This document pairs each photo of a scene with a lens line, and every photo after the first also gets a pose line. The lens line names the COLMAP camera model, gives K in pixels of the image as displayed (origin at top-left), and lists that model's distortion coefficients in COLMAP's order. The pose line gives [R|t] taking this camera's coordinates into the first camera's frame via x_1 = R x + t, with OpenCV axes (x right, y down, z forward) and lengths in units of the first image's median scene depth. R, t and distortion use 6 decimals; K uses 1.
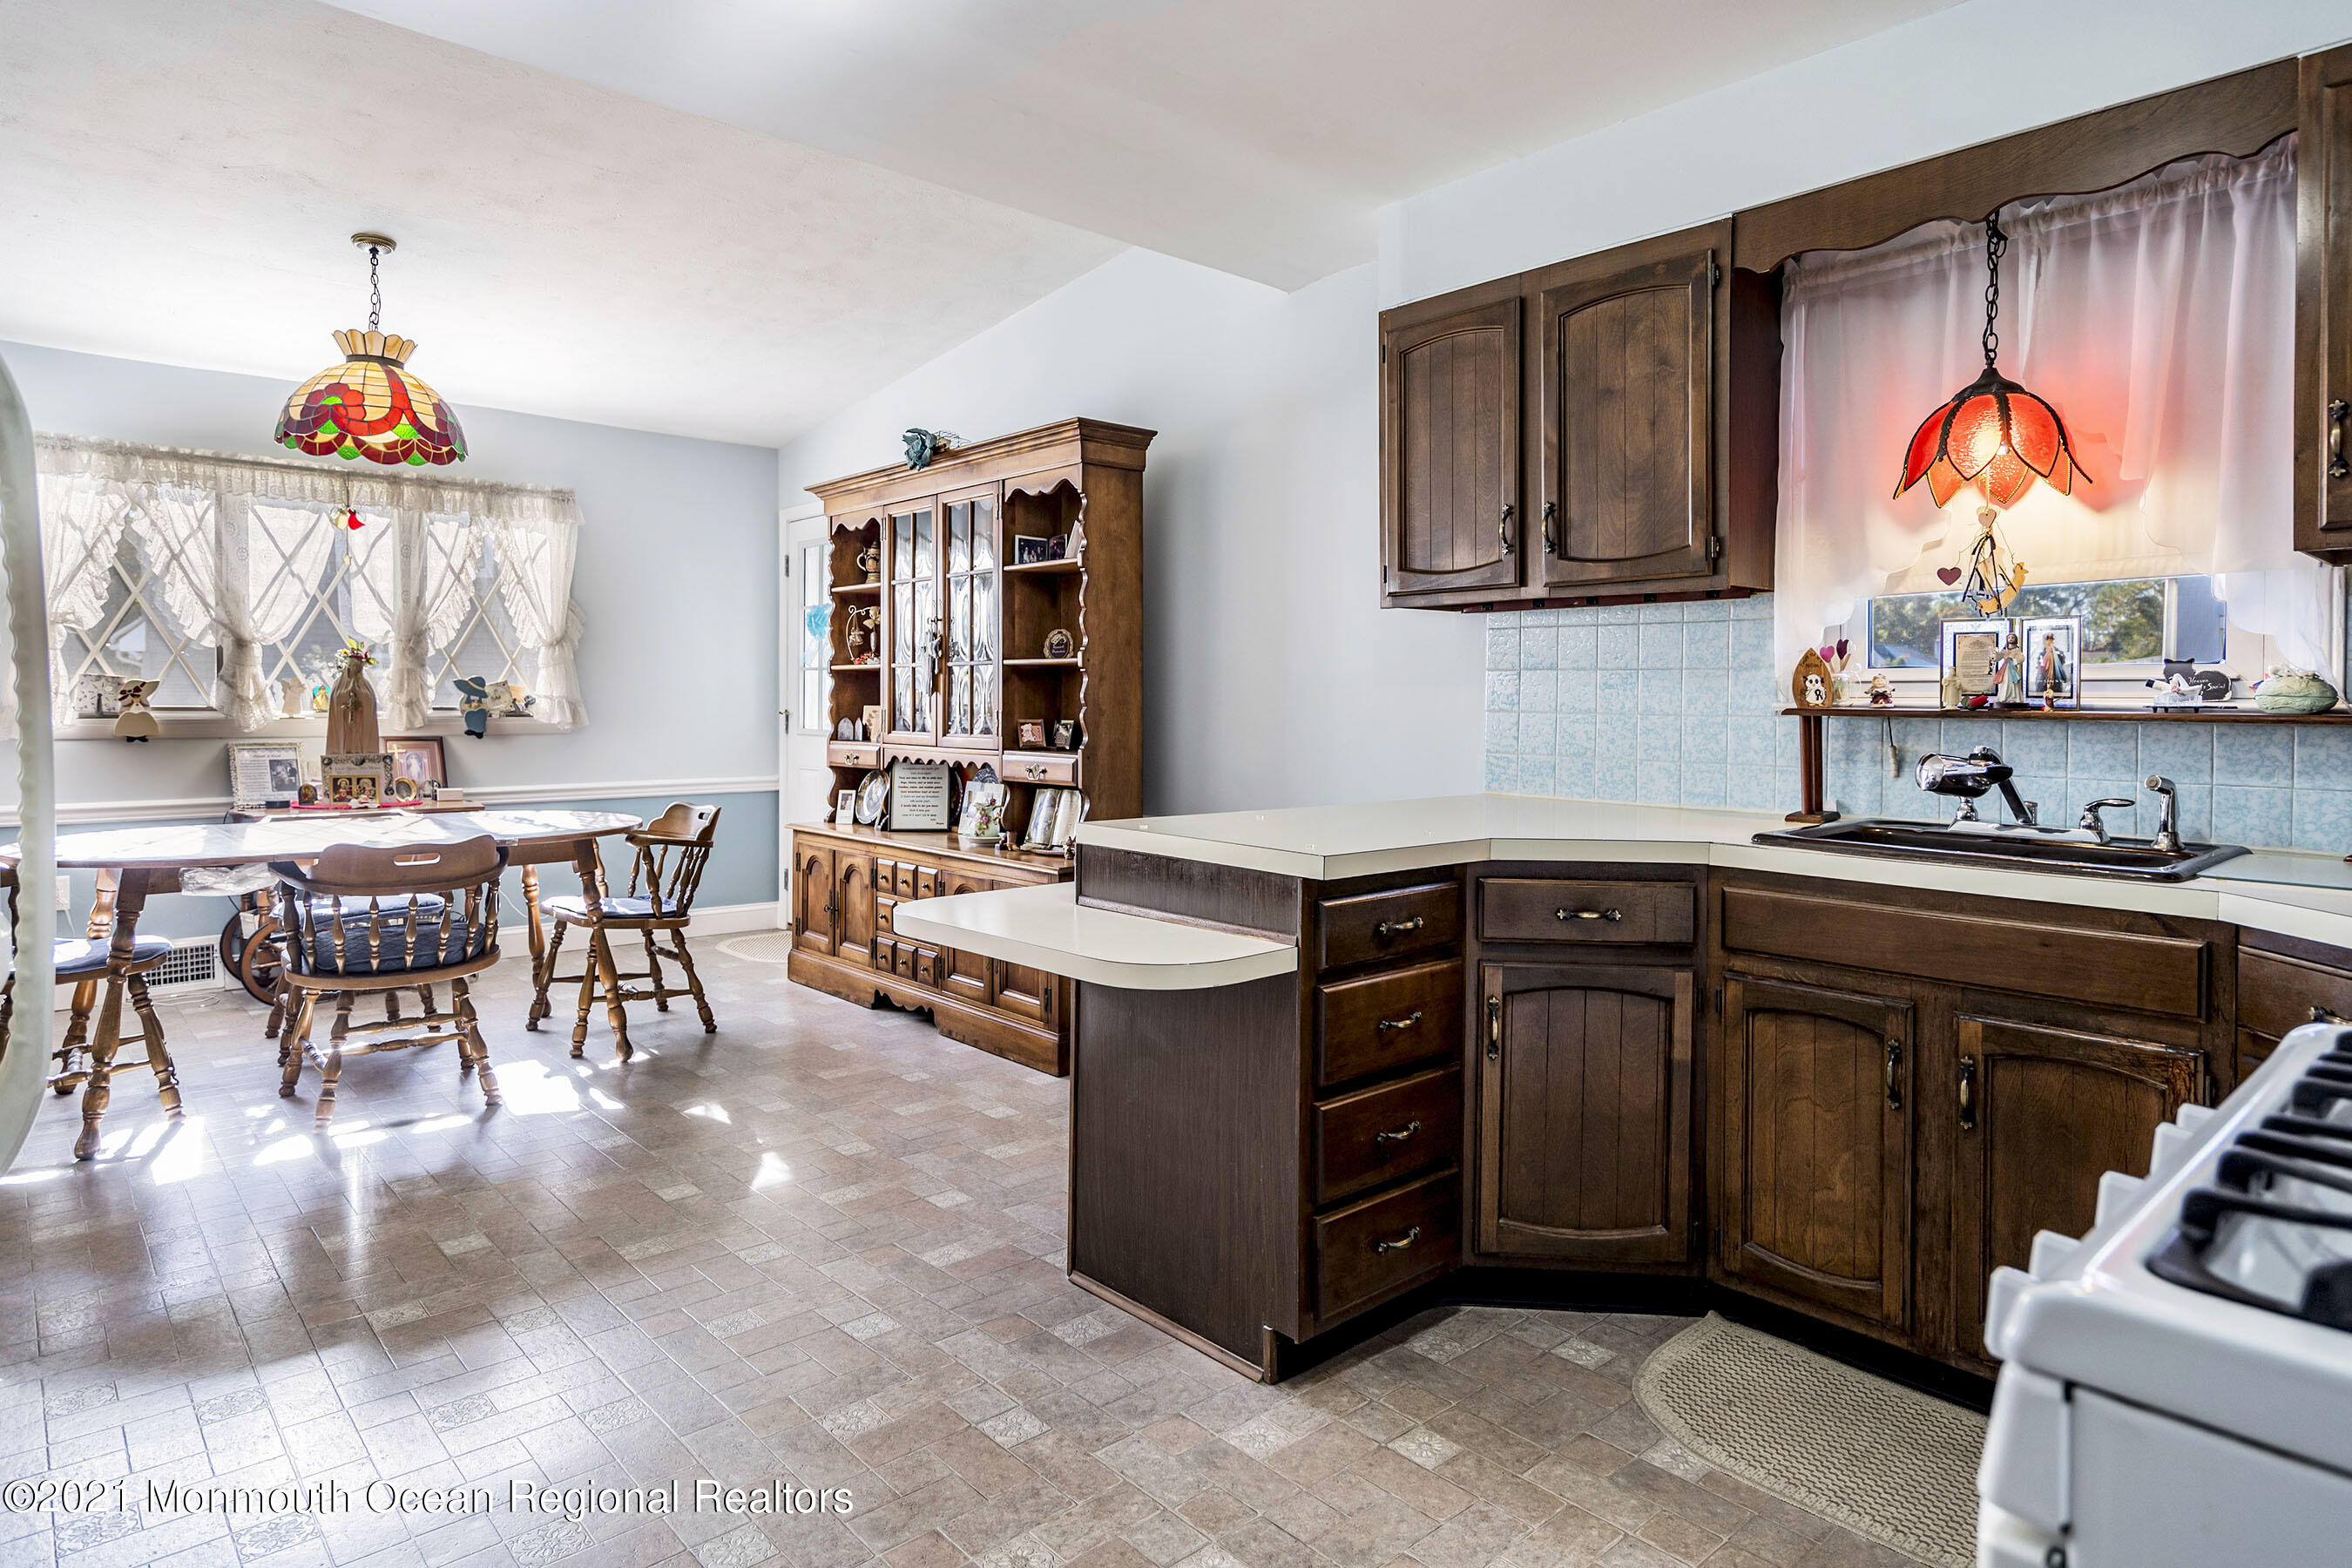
lens RADIAL K [[1320.0, 0, 1165.7], [0, 1320.0, 717.9], [0, 0, 1]] dist [-0.000651, 0.000265]
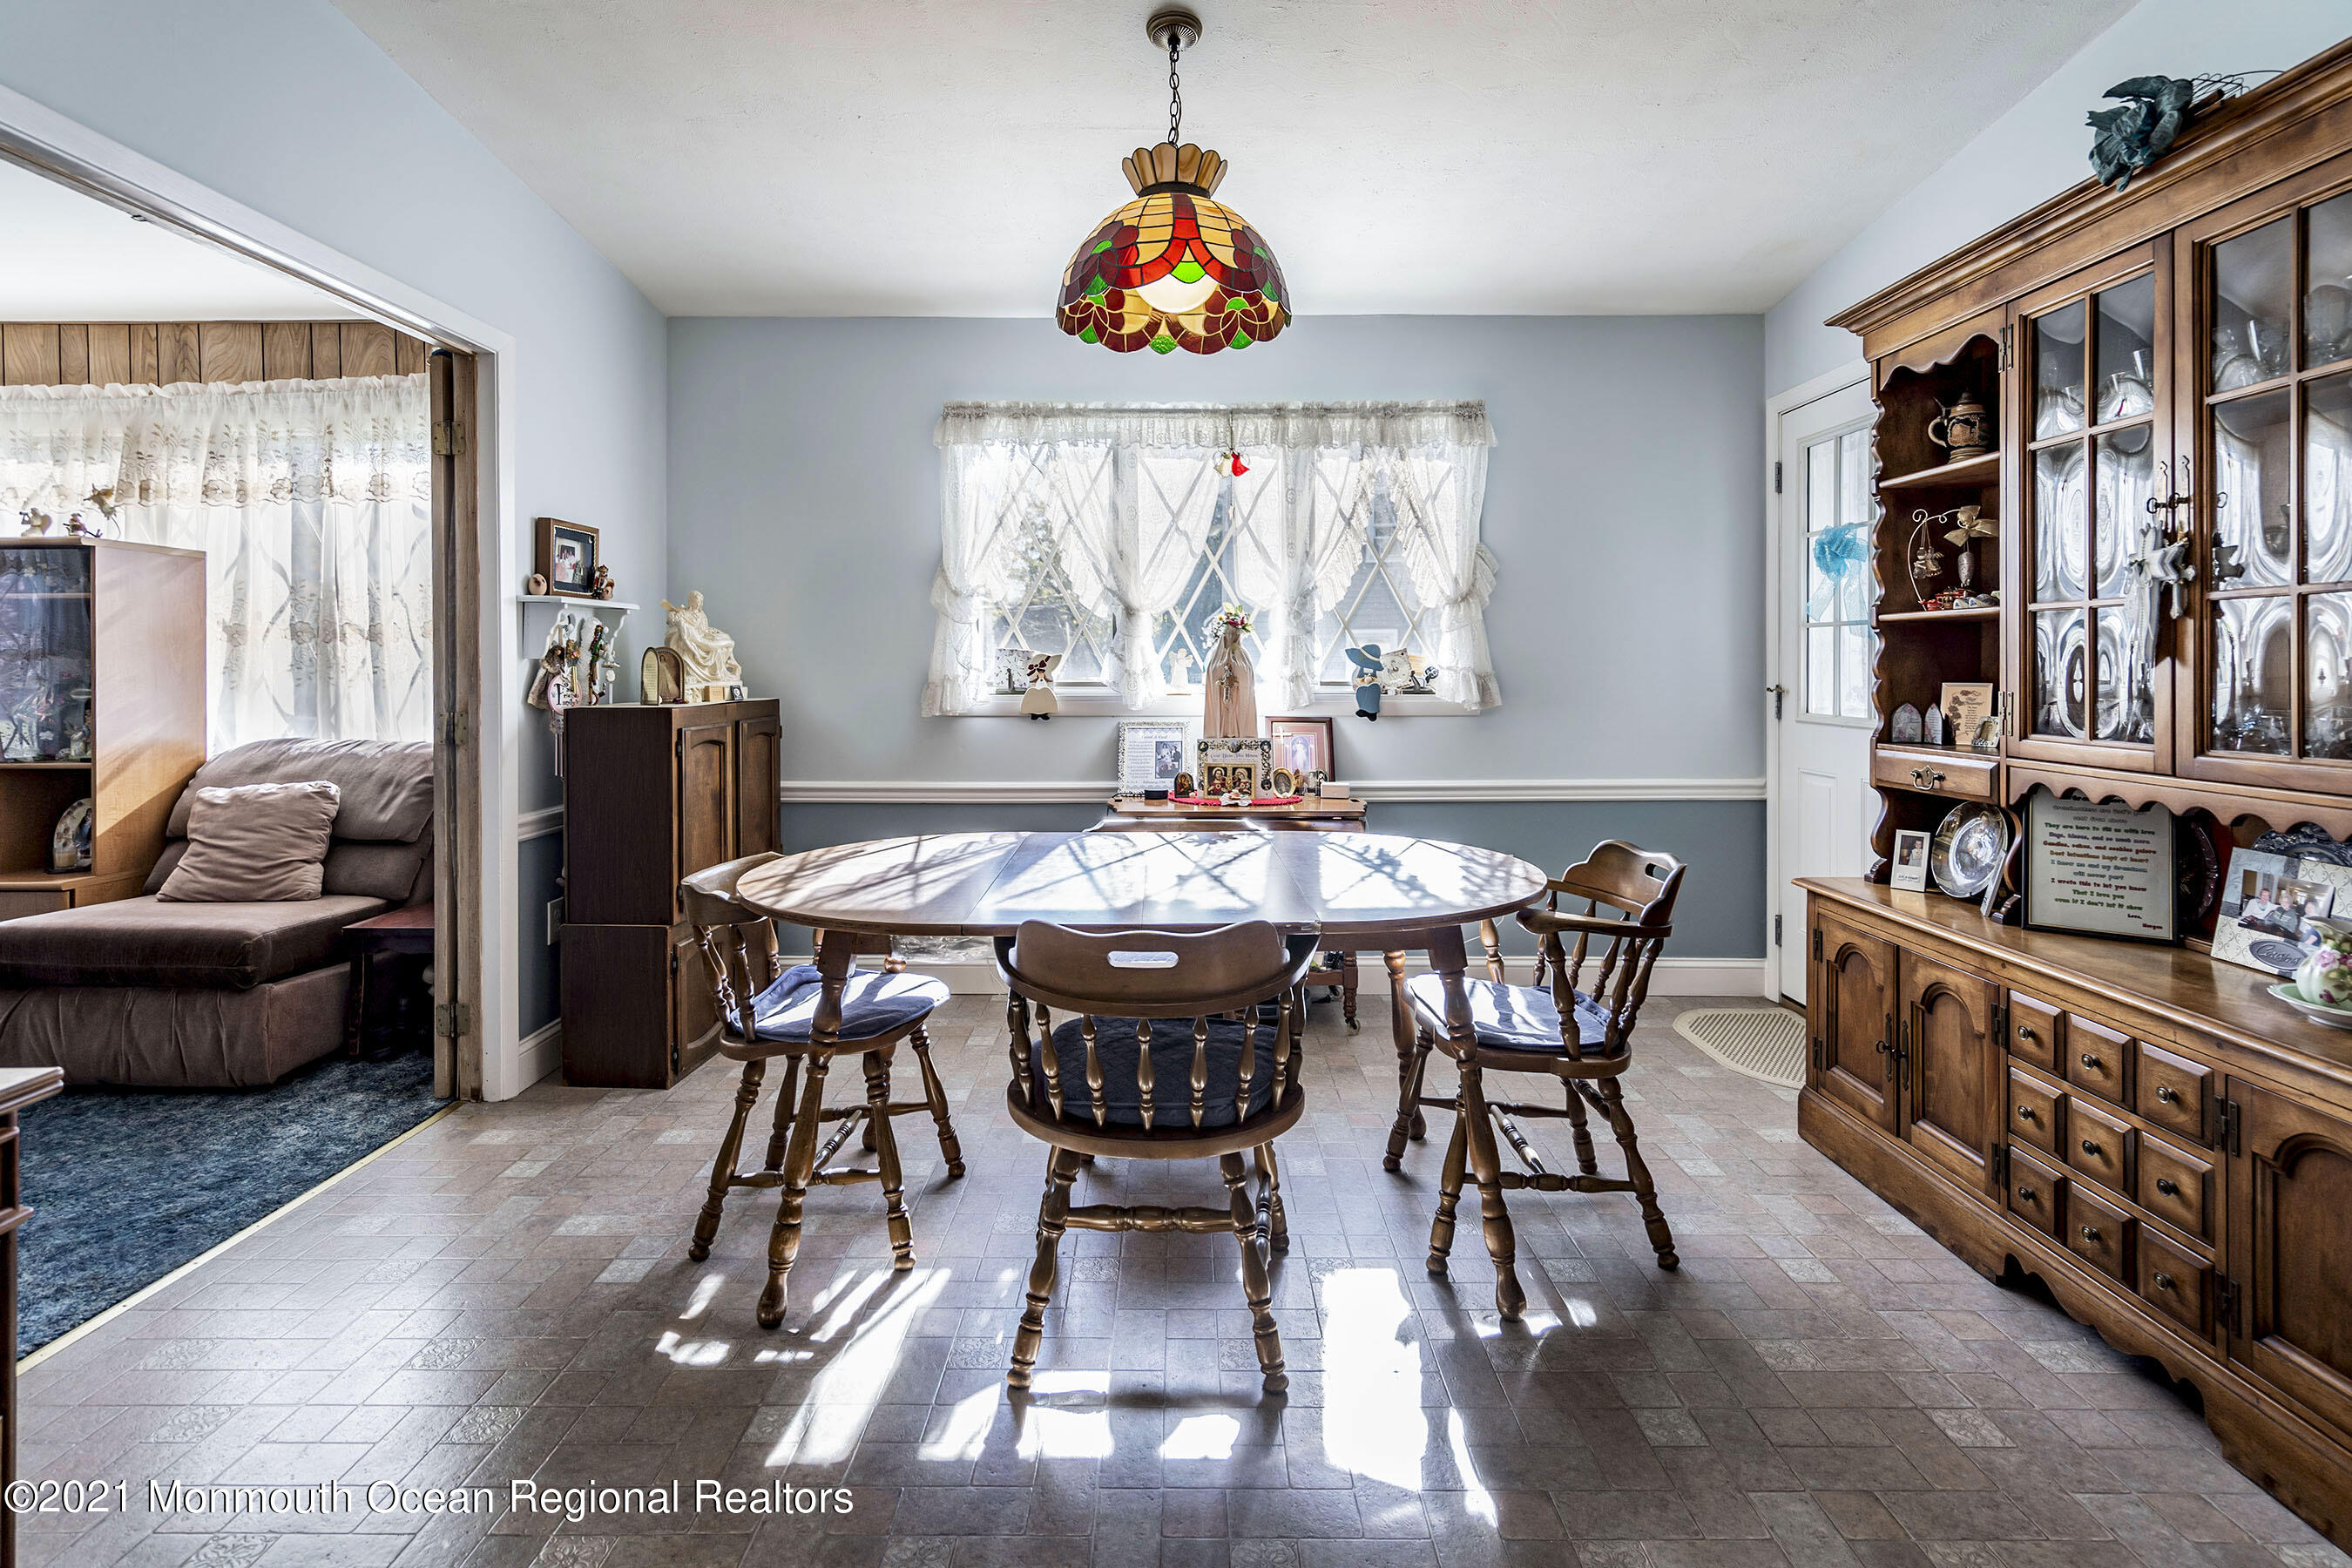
lens RADIAL K [[1139.0, 0, 1170.1], [0, 1139.0, 667.5], [0, 0, 1]] dist [0.001619, 0.000896]
pose [[0.737313, -0.004806, -0.675534, -0.152039], [-0.002984, 0.999942, -0.010370, -0.010294], [0.675544, 0.009662, 0.737256, 0.438881]]
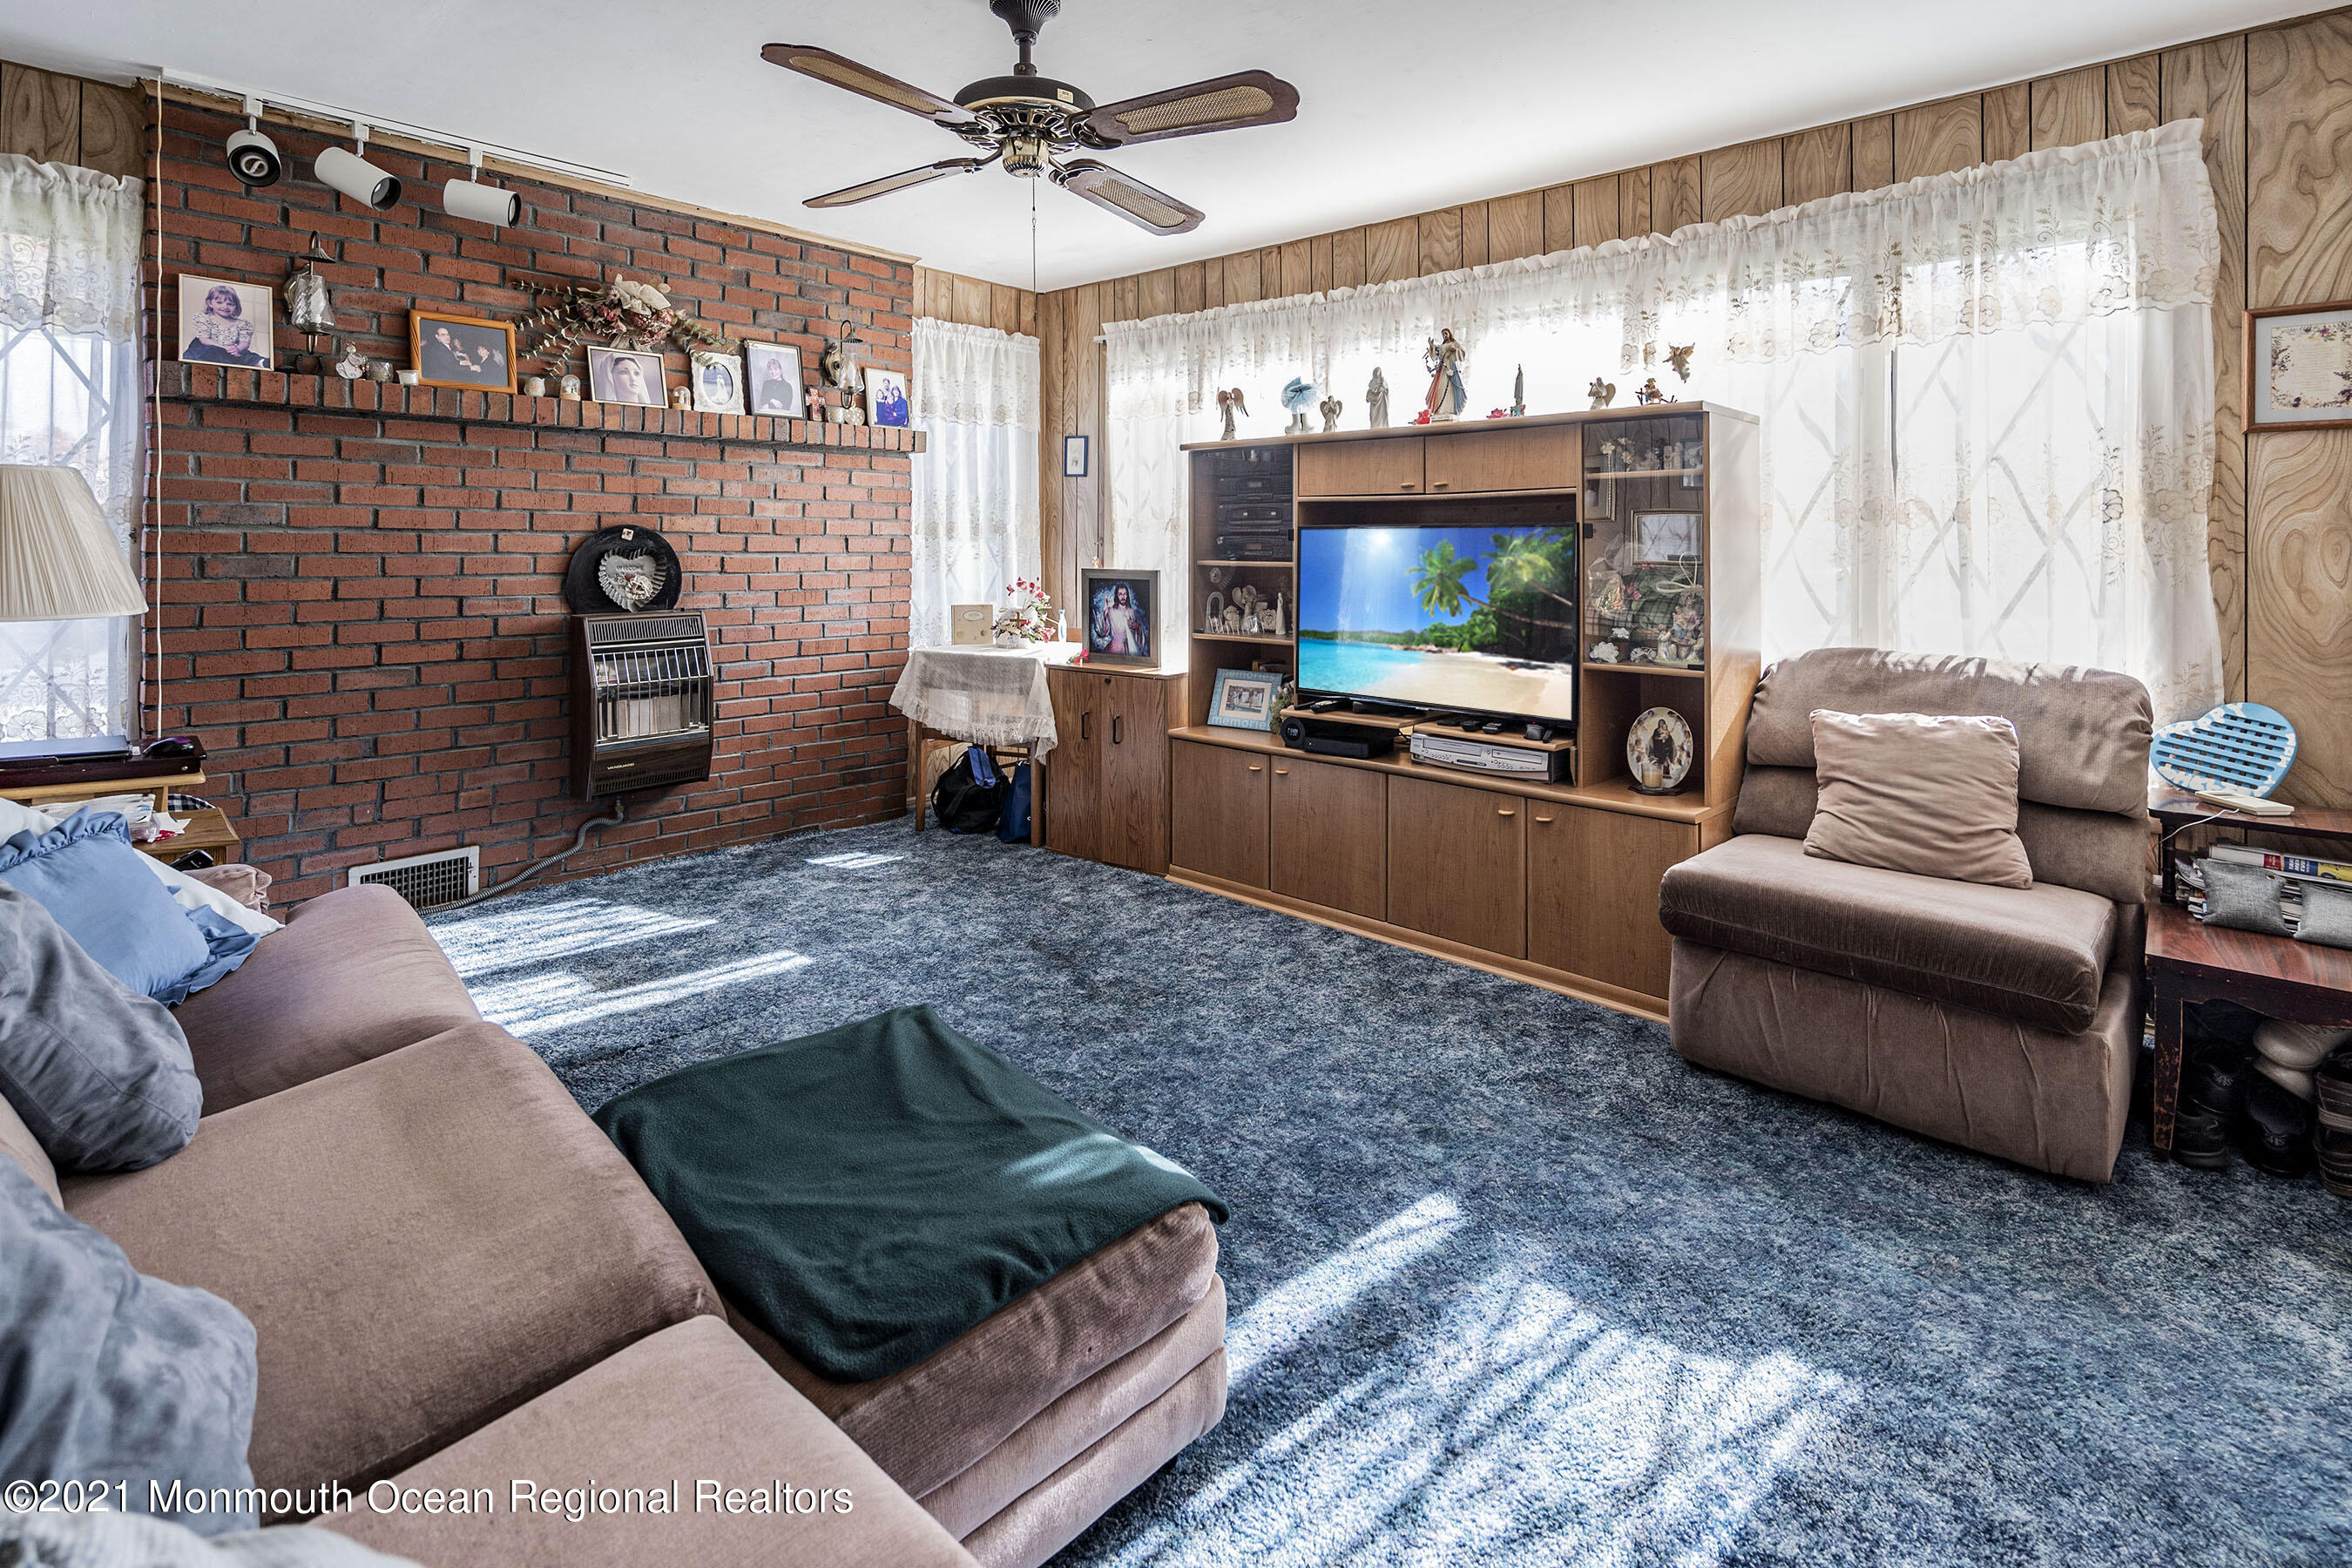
lens RADIAL K [[1118.9, 0, 1173.4], [0, 1118.9, 540.6], [0, 0, 1]] dist [-0.004925, -0.000658]
pose [[0.096178, -0.005960, -0.995346, -0.549337], [-0.015269, 0.999856, -0.007462, -0.015396], [0.995247, 0.015915, 0.096073, 0.191426]]
